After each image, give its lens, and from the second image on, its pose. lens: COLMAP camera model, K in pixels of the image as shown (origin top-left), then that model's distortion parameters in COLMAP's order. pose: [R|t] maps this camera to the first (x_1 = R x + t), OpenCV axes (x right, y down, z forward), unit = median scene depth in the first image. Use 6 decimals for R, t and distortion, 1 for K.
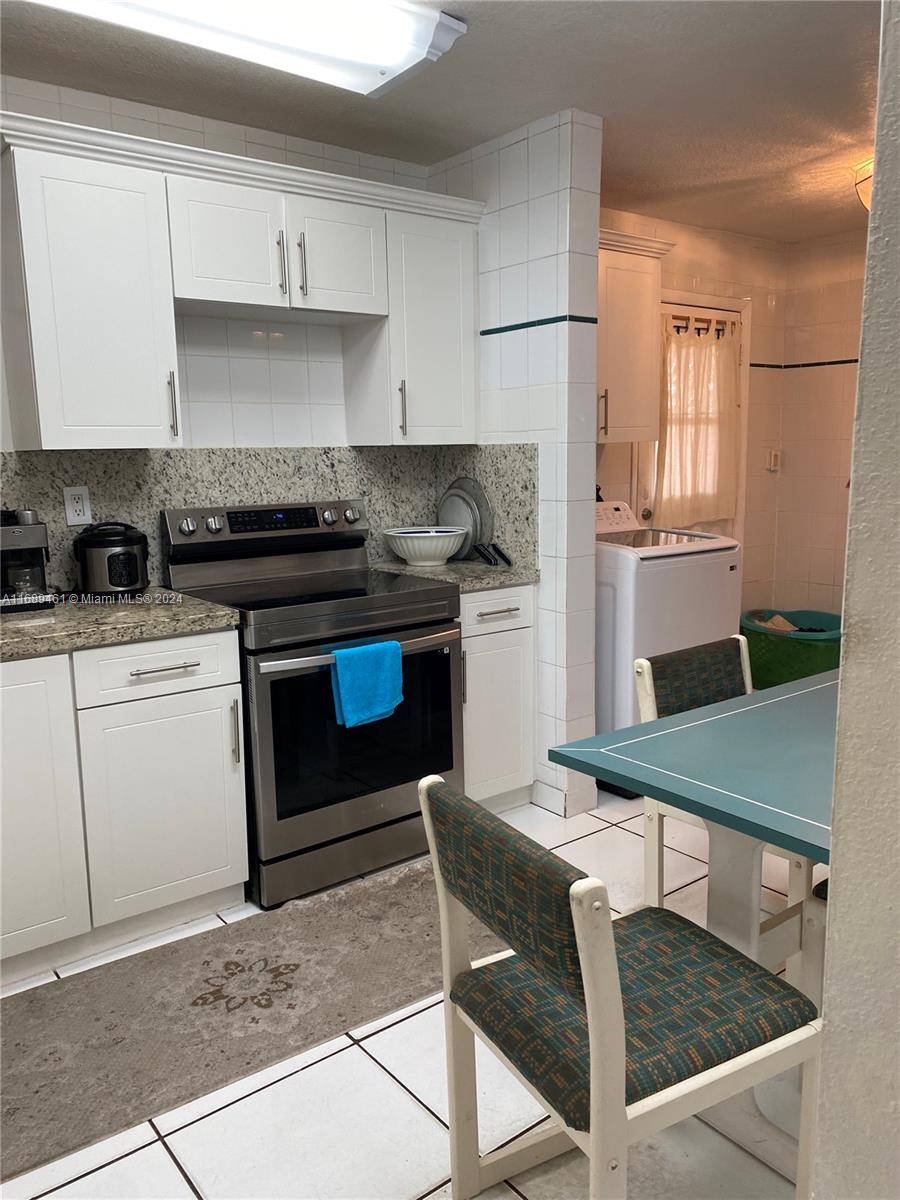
lens RADIAL K [[911.6, 0, 454.5], [0, 911.6, 601.0], [0, 0, 1]] dist [0.033138, -0.037543]
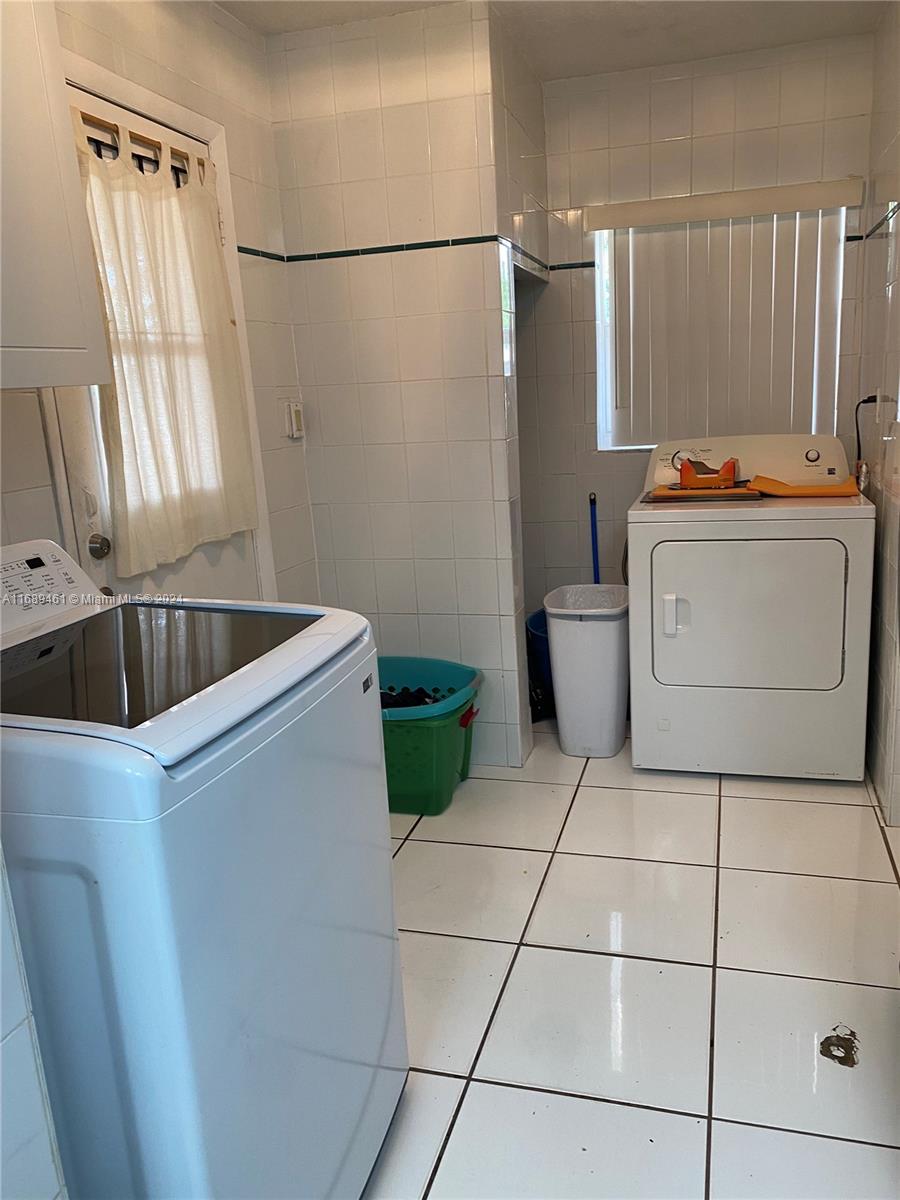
lens RADIAL K [[911.6, 0, 456.0], [0, 911.6, 599.7], [0, 0, 1]] dist [0.033138, -0.037543]
pose [[0.807628, -0.160747, 0.567360, 0.094463], [0.142585, 0.986812, 0.076622, -0.084080], [-0.572195, 0.019015, 0.819897, 0.550871]]
